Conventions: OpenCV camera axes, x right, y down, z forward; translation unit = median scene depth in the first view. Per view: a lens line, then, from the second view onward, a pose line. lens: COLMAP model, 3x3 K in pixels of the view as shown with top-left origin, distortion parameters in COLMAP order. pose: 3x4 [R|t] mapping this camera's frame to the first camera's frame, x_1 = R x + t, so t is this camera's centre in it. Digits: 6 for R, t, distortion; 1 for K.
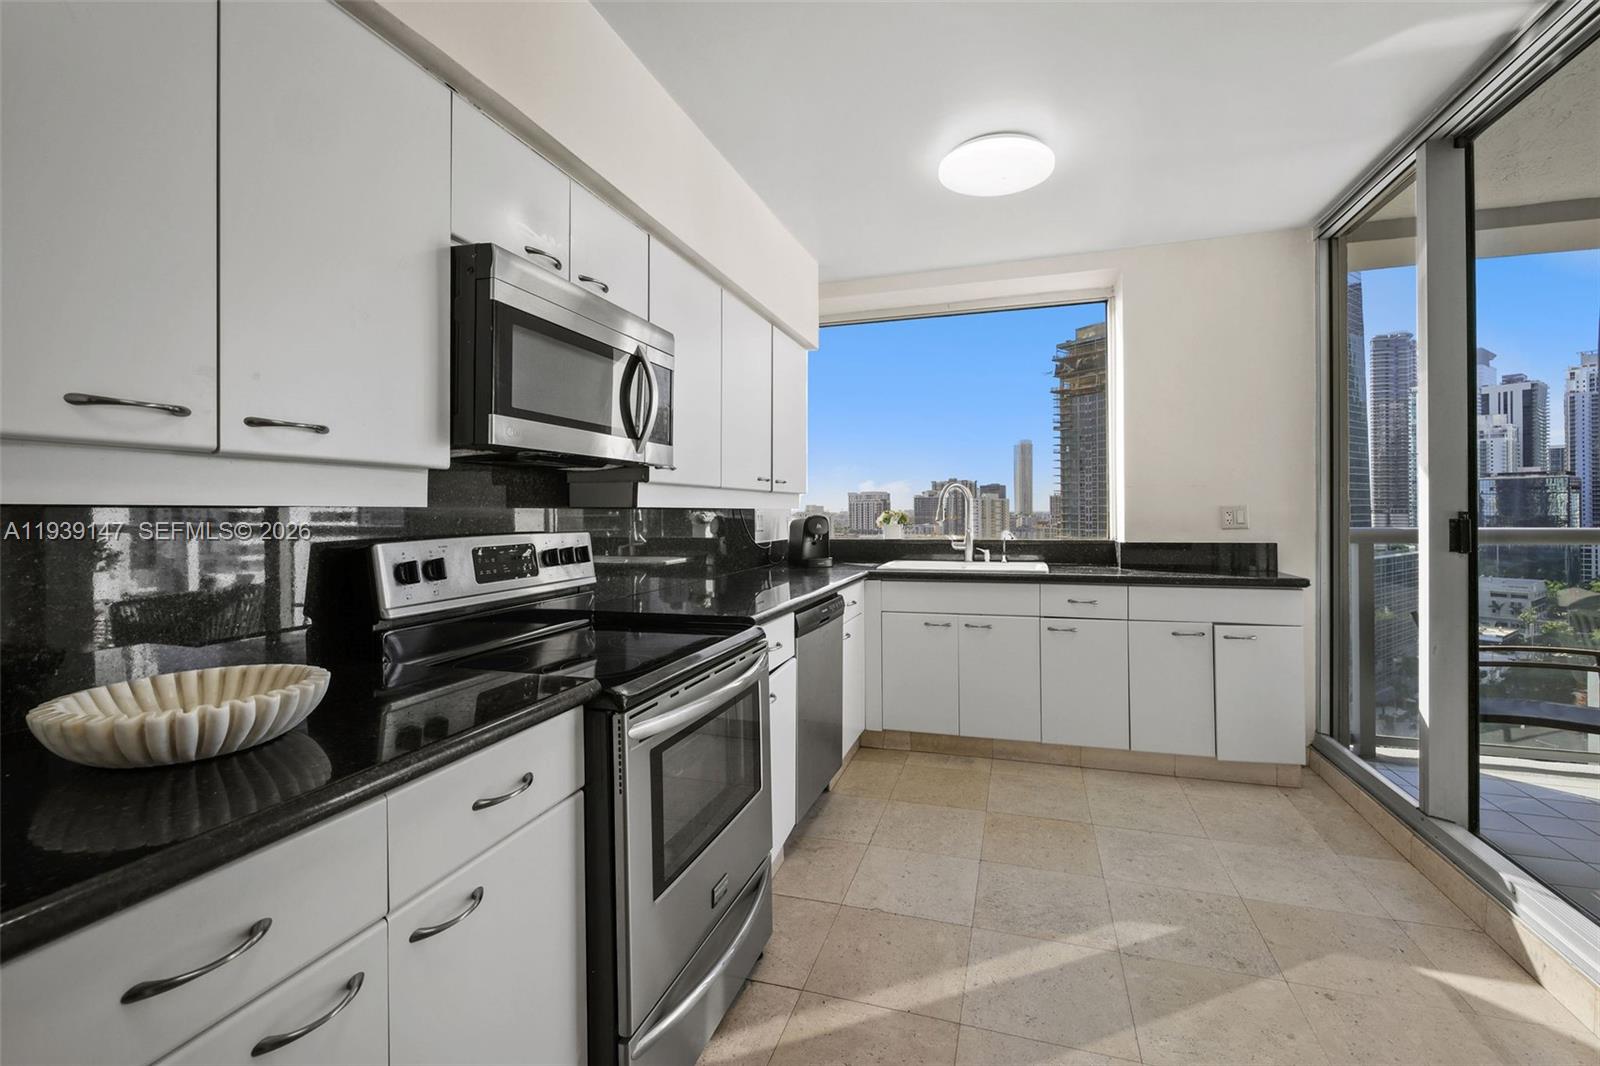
lens RADIAL K [[692.3, 0, 799.6], [0, 692.3, 513.5], [0, 0, 1]] dist [-0.005736, 0.001655]
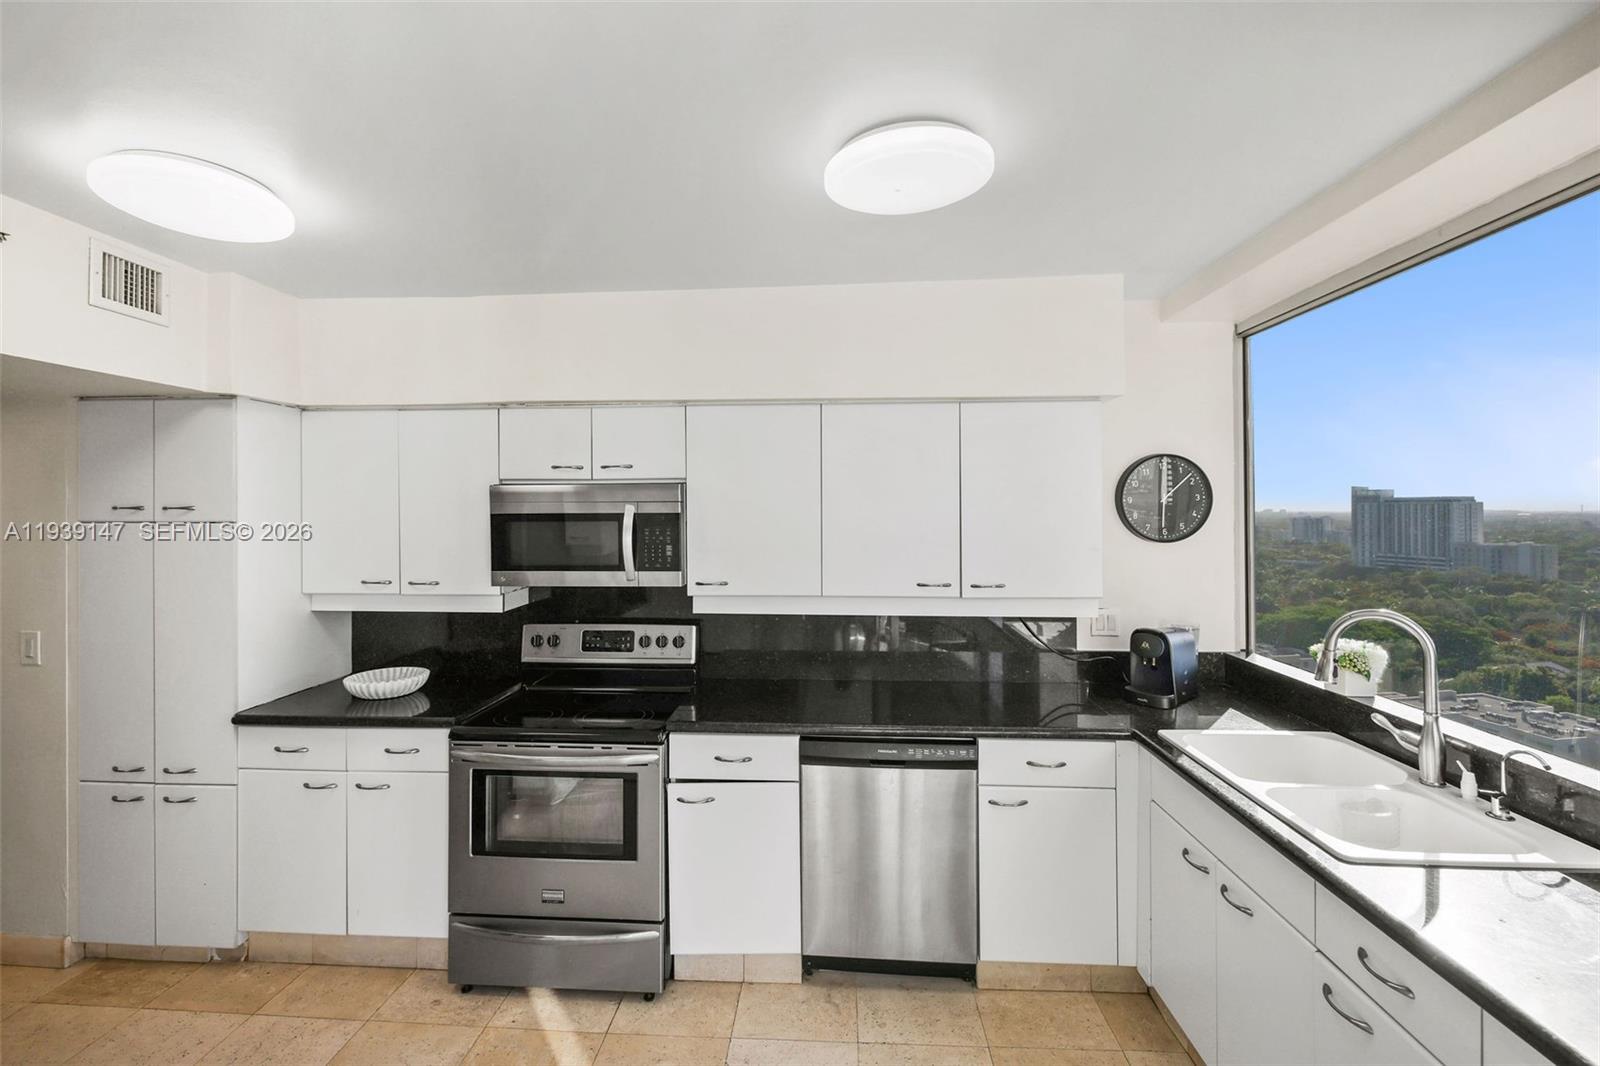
lens RADIAL K [[692.3, 0, 793.2], [0, 692.3, 503.9], [0, 0, 1]] dist [-0.005736, 0.001655]
pose [[0.254666, 0.005983, -0.967010, 1.449198], [0.000087, 0.999981, 0.006210, -0.301657], [0.967029, -0.001666, 0.254661, 1.147332]]
